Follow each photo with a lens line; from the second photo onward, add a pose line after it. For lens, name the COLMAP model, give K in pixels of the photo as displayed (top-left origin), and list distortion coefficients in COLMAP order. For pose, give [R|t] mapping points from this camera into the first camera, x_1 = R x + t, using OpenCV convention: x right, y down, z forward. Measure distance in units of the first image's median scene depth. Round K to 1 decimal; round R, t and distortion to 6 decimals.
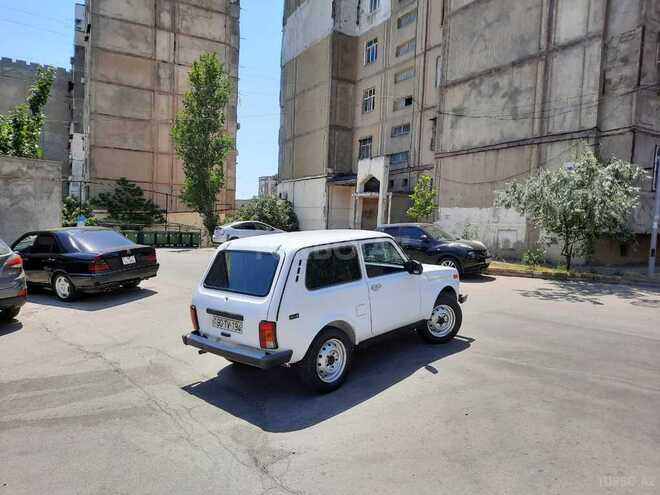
lens RADIAL K [[480.8, 0, 331.8], [0, 480.8, 246.3], [0, 0, 1]] dist [0.057842, -0.065051]
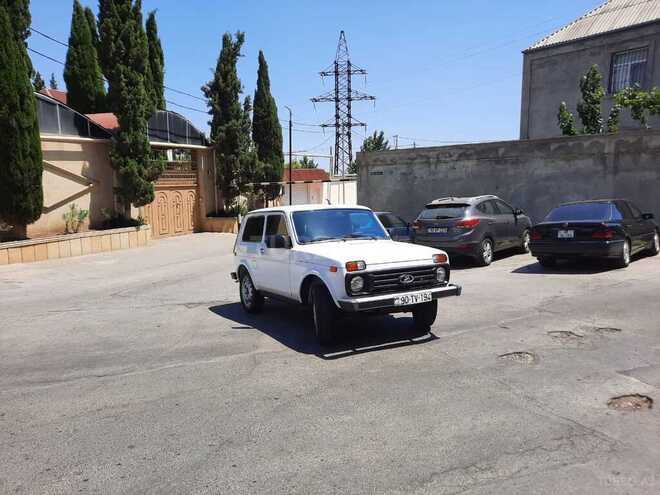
lens RADIAL K [[484.1, 0, 332.7], [0, 484.1, 246.9], [0, 0, 1]] dist [0.054622, -0.057292]
pose [[-0.271205, 0.098911, -0.957426, 0.416738], [-0.041085, 0.992610, 0.114184, -0.024879], [0.961644, 0.070304, -0.265137, 0.509133]]
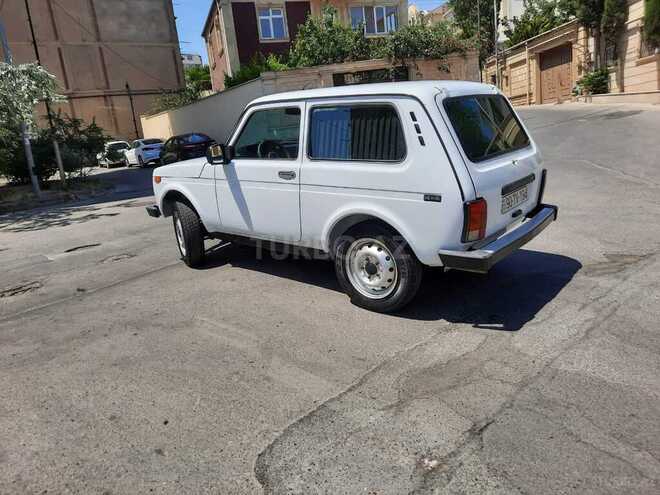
lens RADIAL K [[484.1, 0, 332.7], [0, 484.1, 246.9], [0, 0, 1]] dist [0.054622, -0.057292]
pose [[-0.078629, -0.238304, 0.968002, -0.277645], [0.149002, 0.957292, 0.247770, 0.004346], [-0.985706, 0.163716, -0.039763, 0.402780]]
